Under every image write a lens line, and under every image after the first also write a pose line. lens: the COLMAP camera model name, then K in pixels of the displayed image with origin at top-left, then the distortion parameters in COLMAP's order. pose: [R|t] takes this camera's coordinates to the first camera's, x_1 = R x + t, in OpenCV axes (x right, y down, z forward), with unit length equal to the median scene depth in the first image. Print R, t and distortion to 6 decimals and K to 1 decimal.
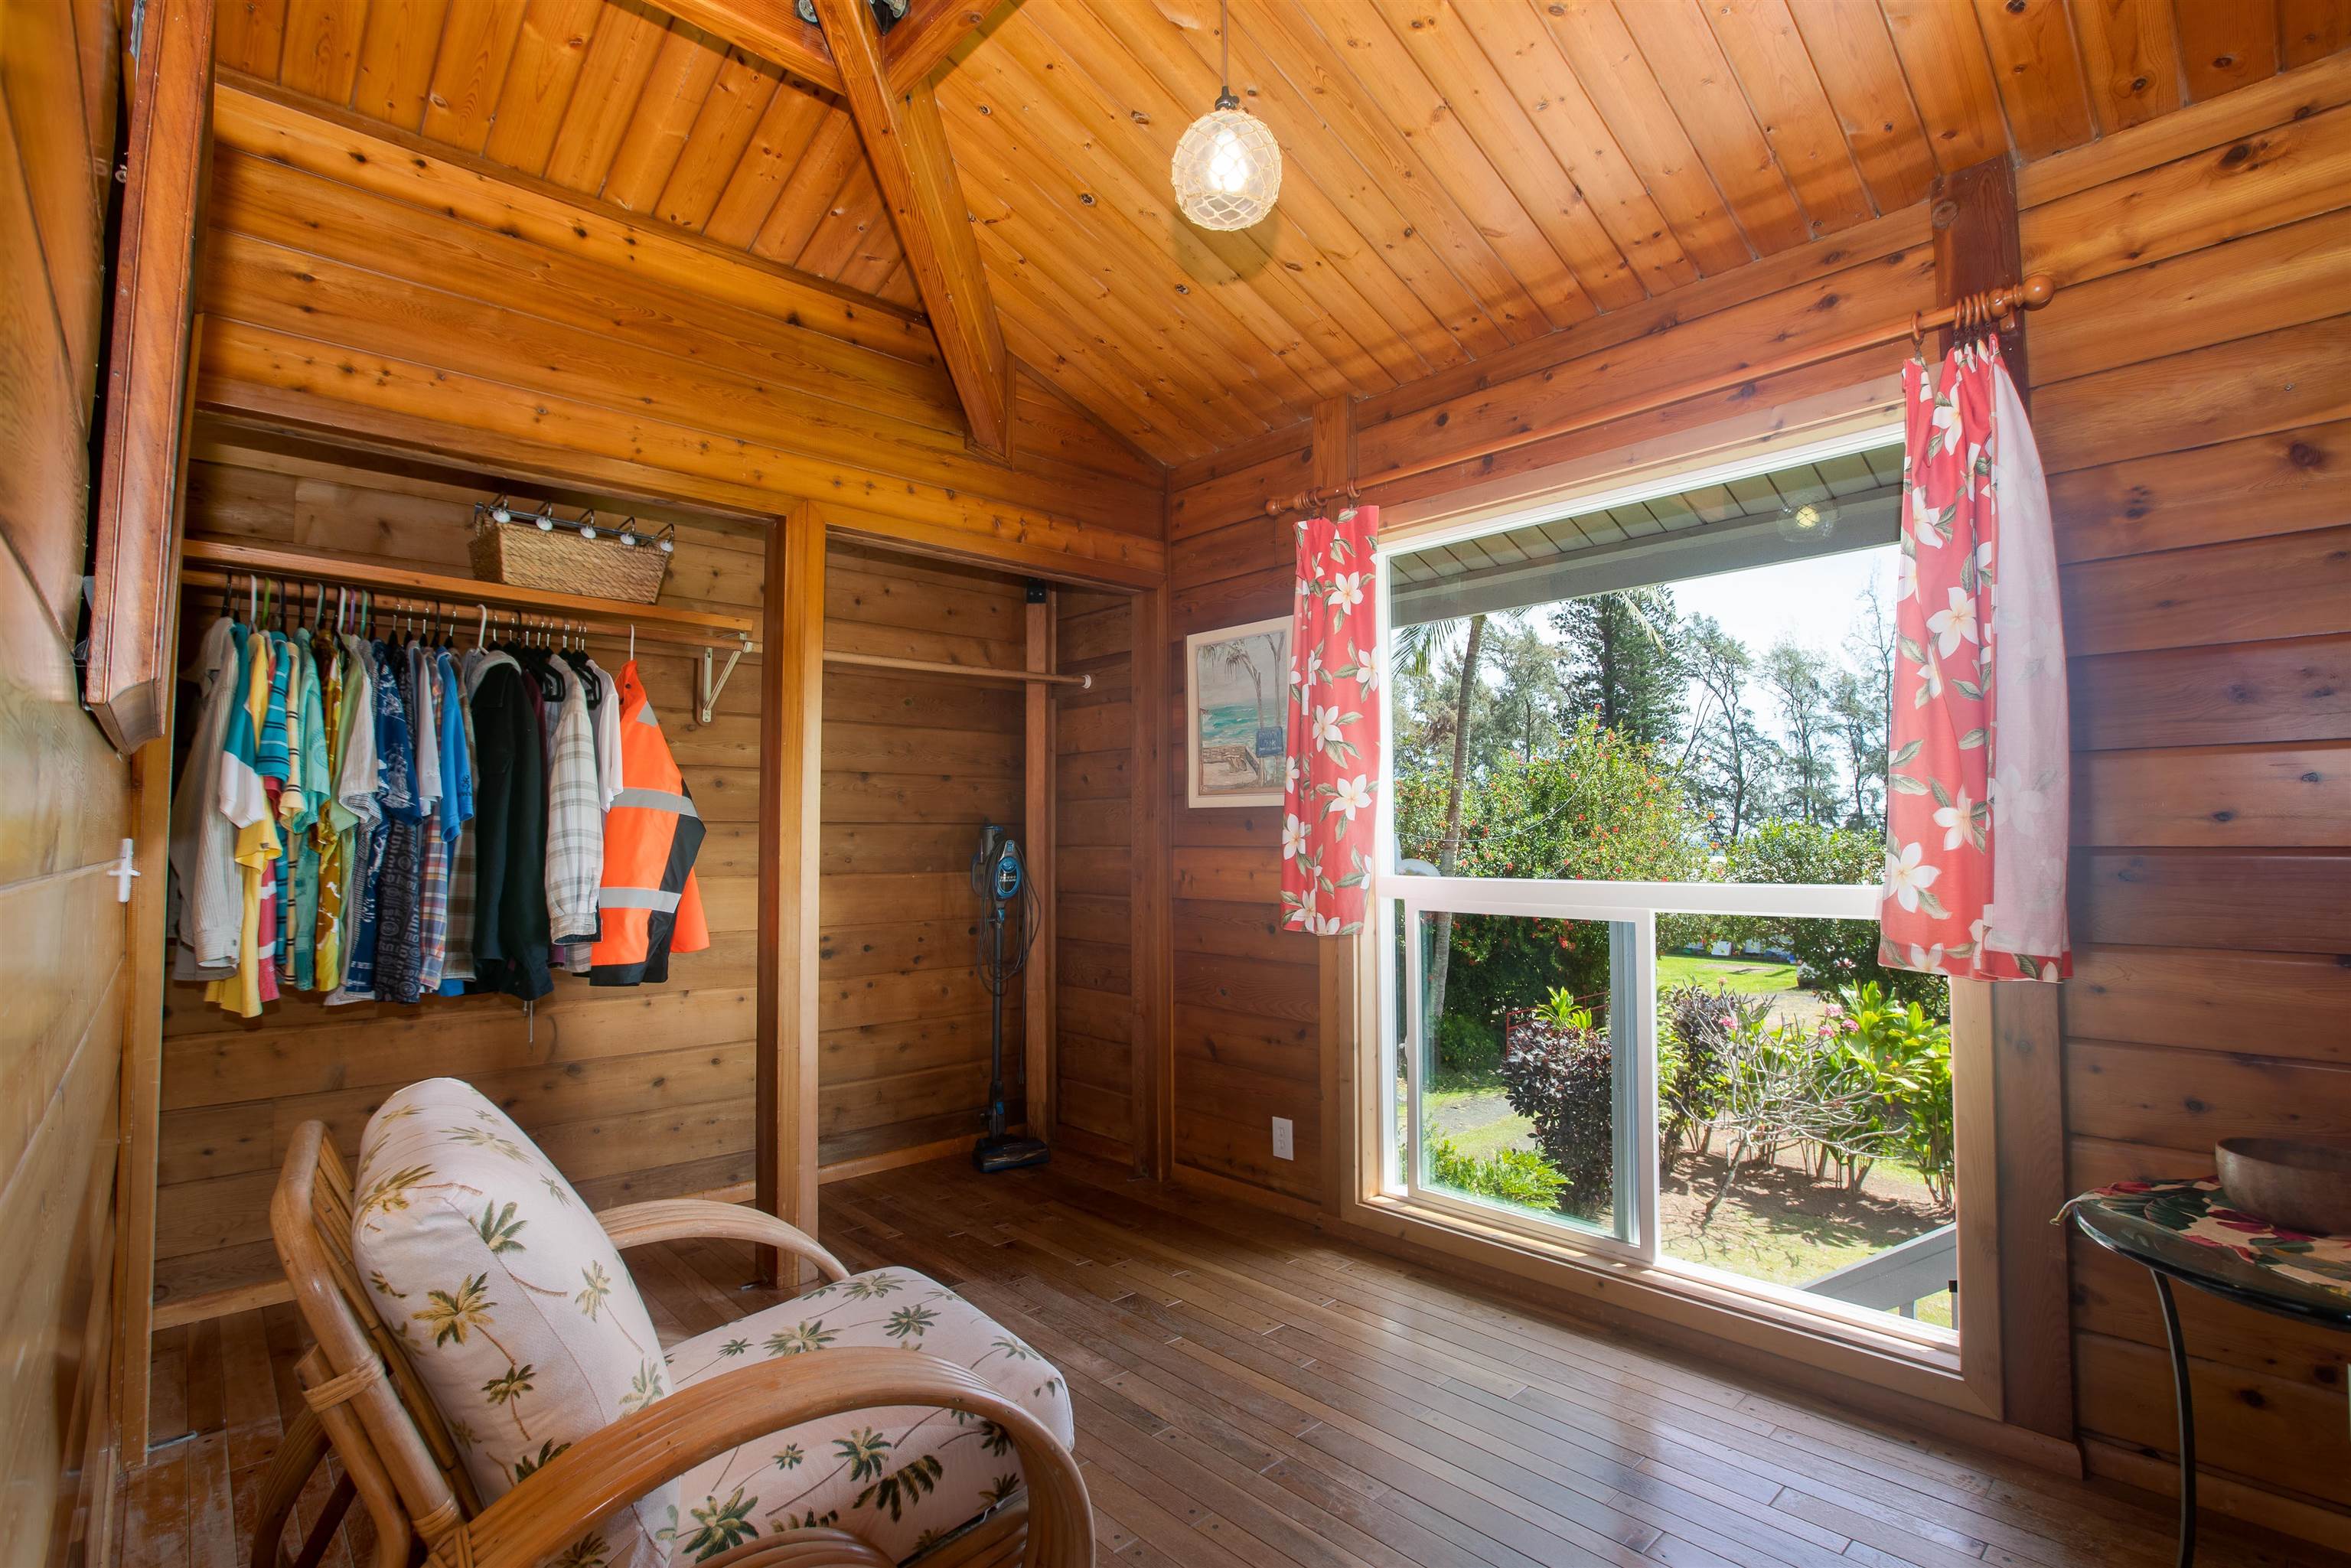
lens RADIAL K [[1105.6, 0, 1175.5], [0, 1105.6, 784.0], [0, 0, 1]] dist [-0.029181, 0.001065]
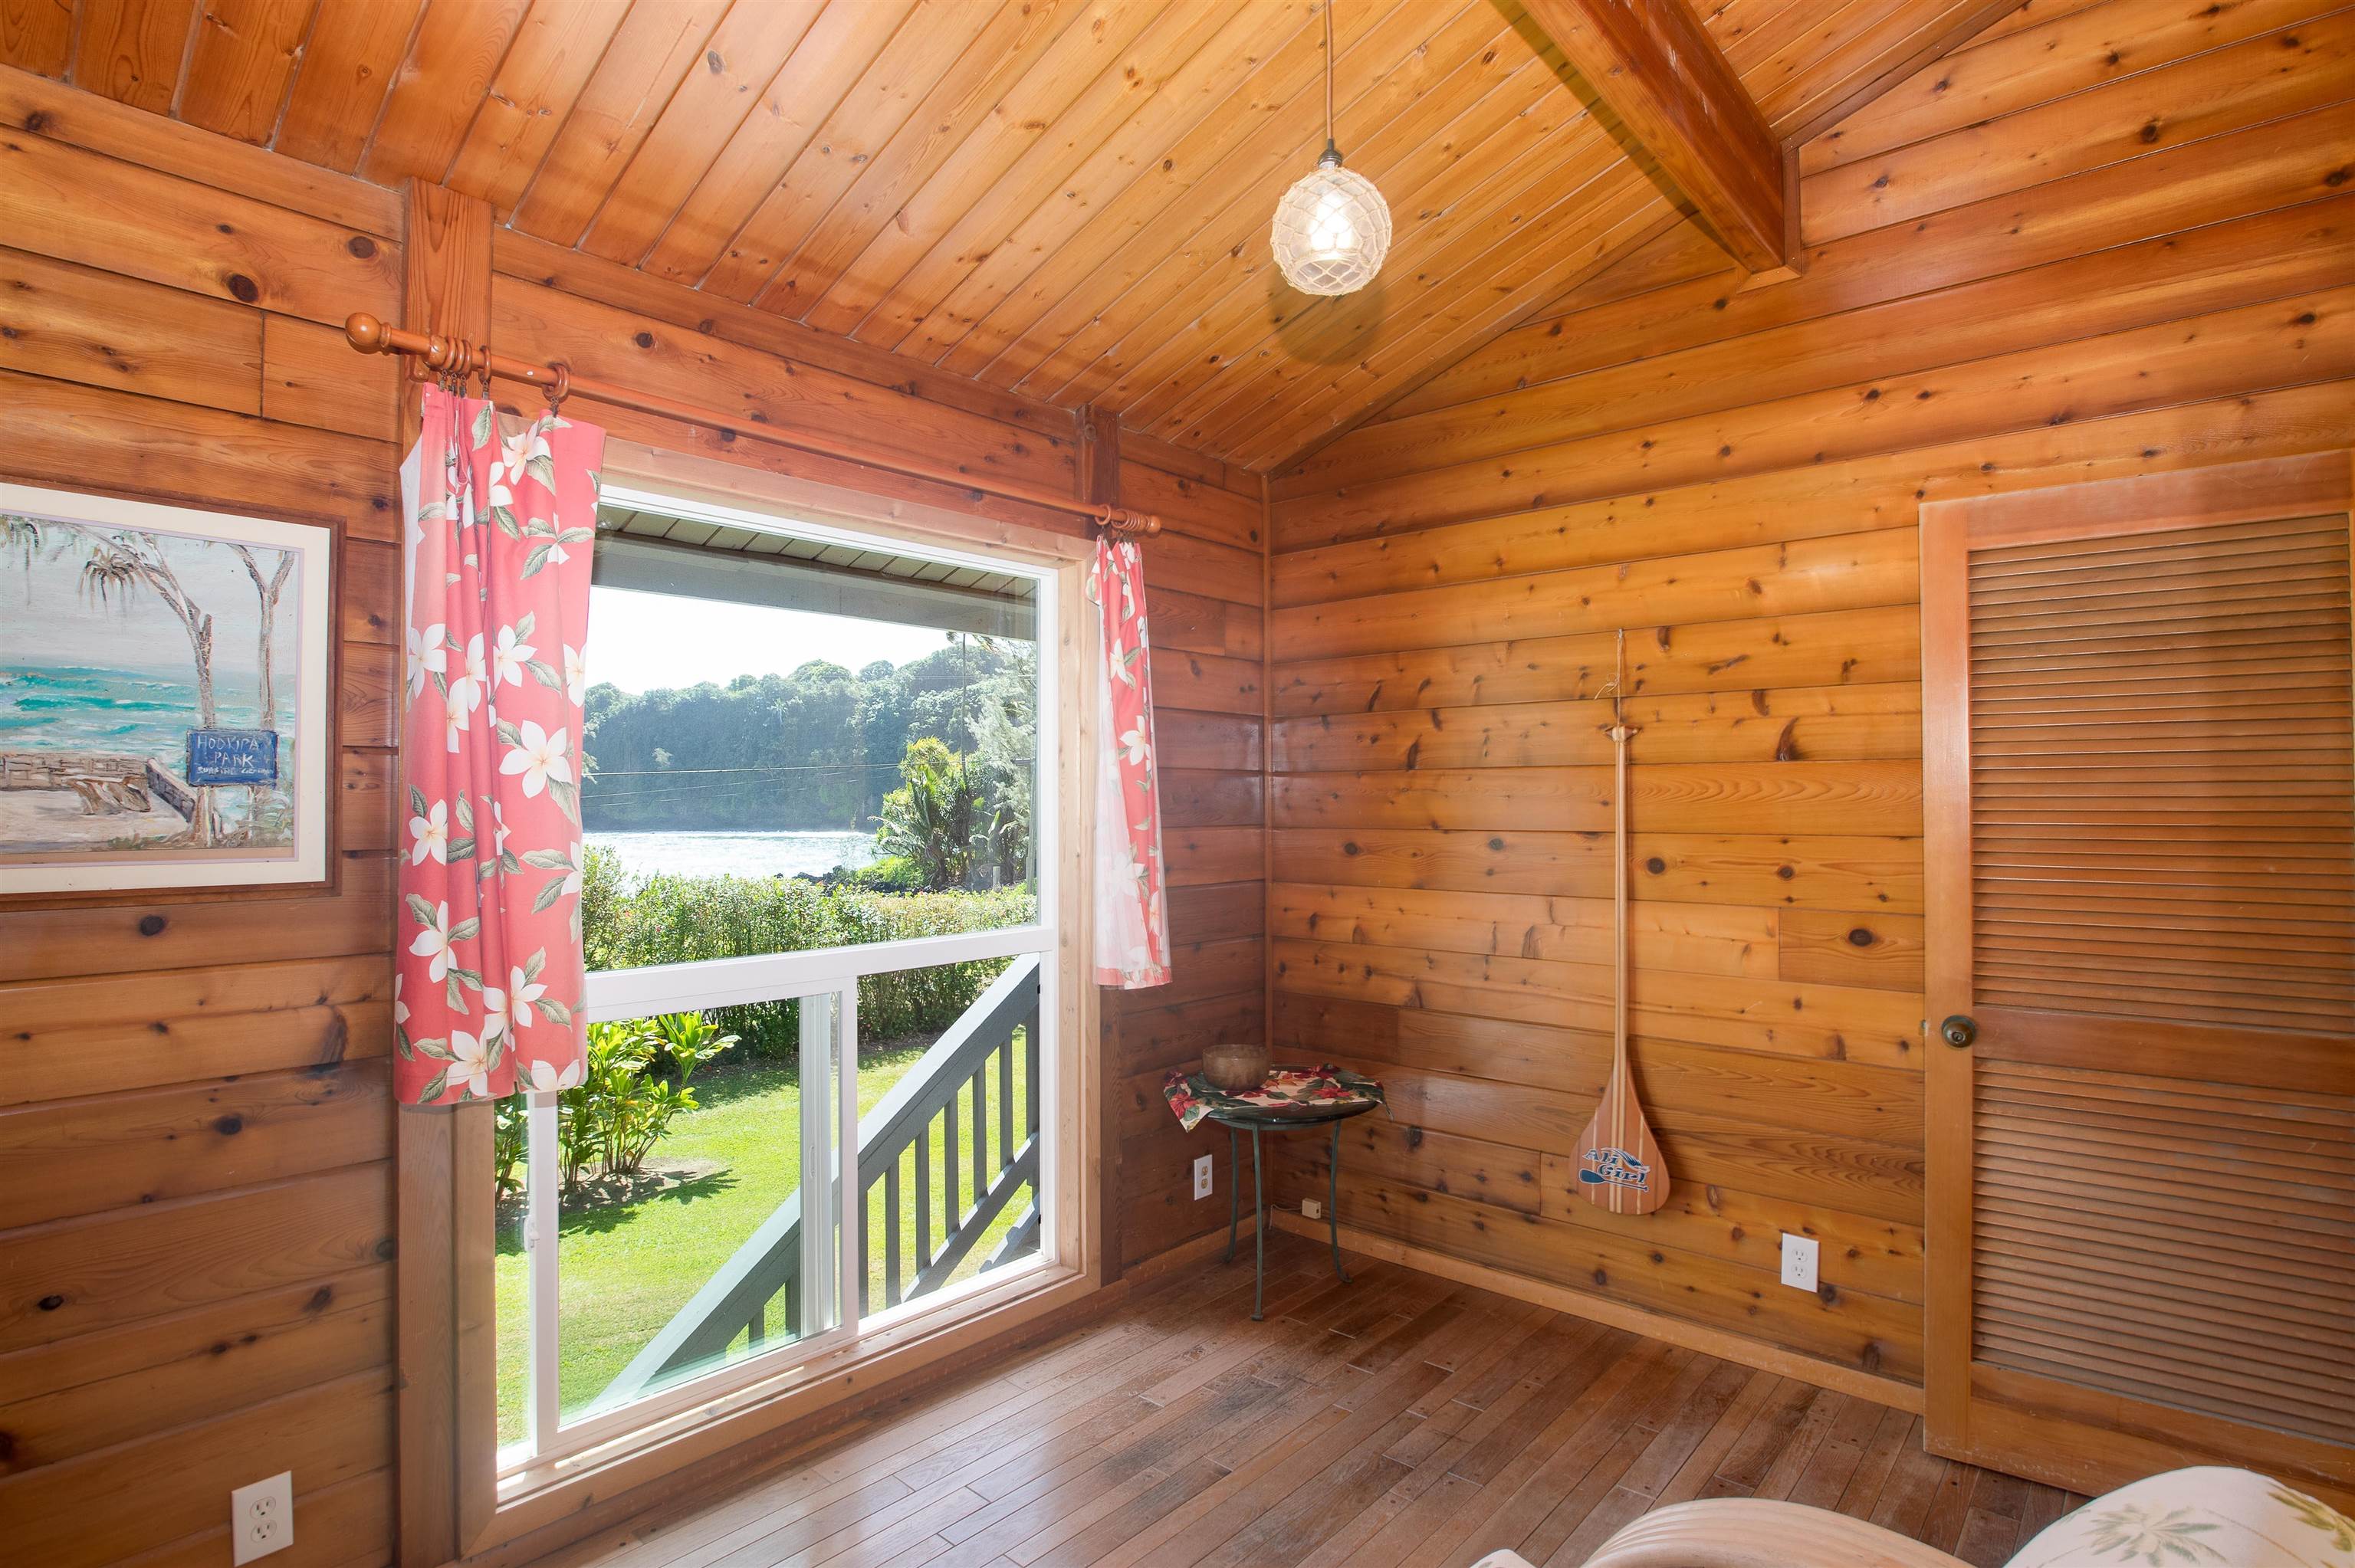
lens RADIAL K [[1107.3, 0, 1177.5], [0, 1107.3, 784.0], [0, 0, 1]] dist [-0.029181, 0.001065]
pose [[-0.052468, 0.016795, 0.998481, -0.418034], [-0.045340, 0.998787, -0.019182, -0.034995], [-0.997593, -0.046277, -0.051643, 0.577199]]
